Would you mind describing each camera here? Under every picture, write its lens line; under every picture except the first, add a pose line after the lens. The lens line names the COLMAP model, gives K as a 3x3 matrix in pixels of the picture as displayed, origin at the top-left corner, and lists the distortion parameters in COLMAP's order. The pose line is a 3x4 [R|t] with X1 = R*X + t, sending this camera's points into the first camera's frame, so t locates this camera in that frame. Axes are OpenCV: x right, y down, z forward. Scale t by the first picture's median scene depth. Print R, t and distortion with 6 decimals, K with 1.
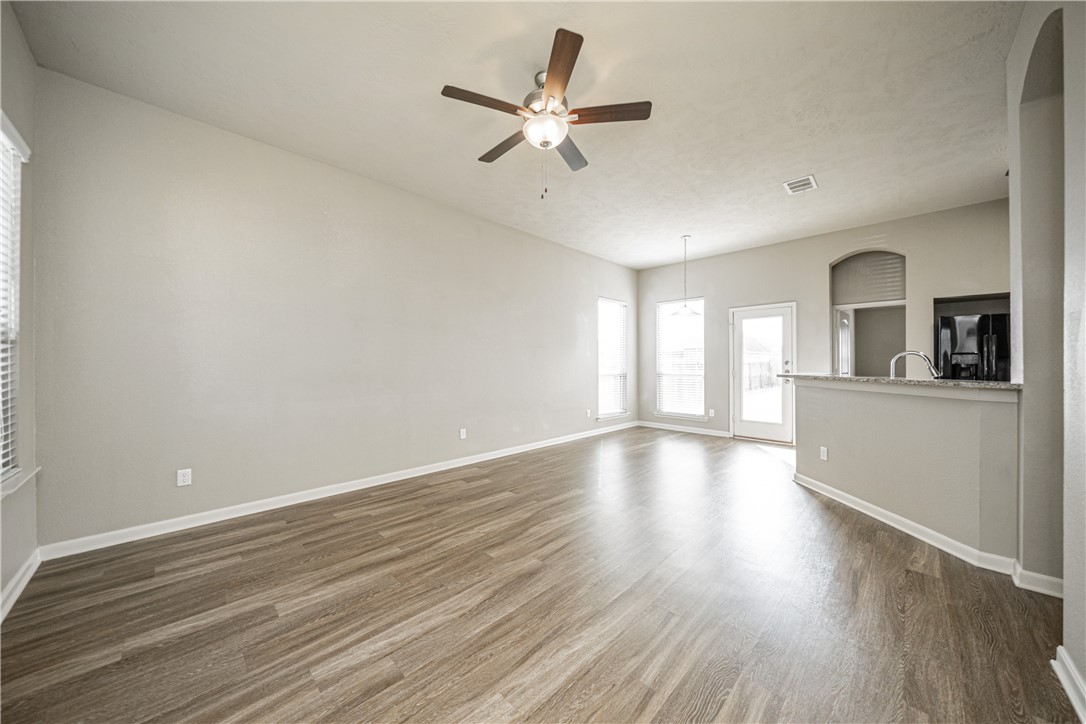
lens RADIAL K [[374.8, 0, 537.5], [0, 374.8, 359.6], [0, 0, 1]] dist [-0.000694, -0.000068]
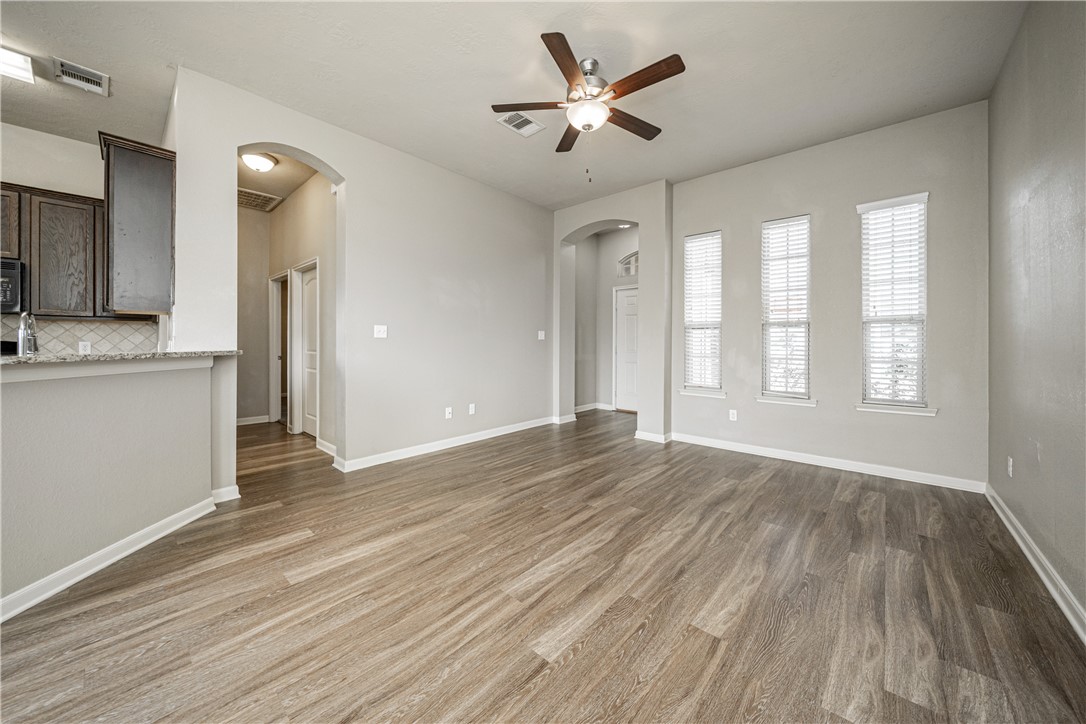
lens RADIAL K [[385.9, 0, 540.8], [0, 385.9, 344.5], [0, 0, 1]] dist [-0.000446, -0.000032]
pose [[-0.998934, 0.000347, -0.046169, 0.211540], [0.000624, 0.999982, -0.005996, 0.046689], [0.046166, -0.006019, -0.998916, 2.181474]]
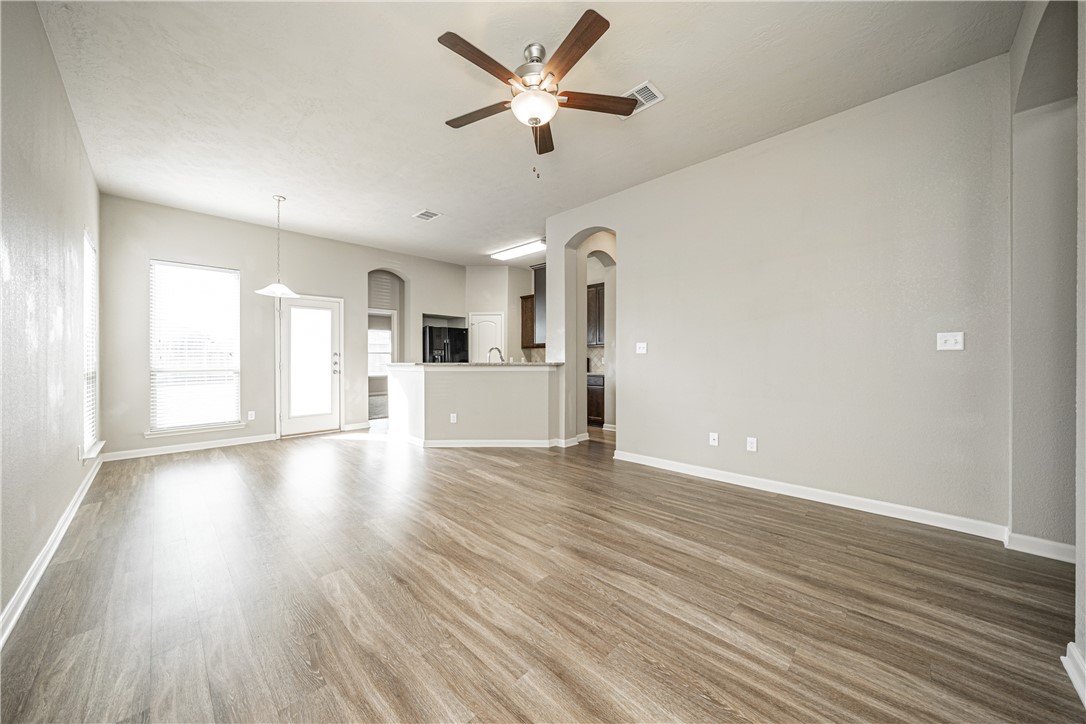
lens RADIAL K [[374.8, 0, 537.5], [0, 374.8, 359.6], [0, 0, 1]] dist [-0.000694, -0.000068]
pose [[-0.005021, -0.004381, 0.999978, -0.983912], [-0.007741, 0.999961, 0.004342, 0.032242], [-0.999957, -0.007719, -0.005055, 1.046186]]
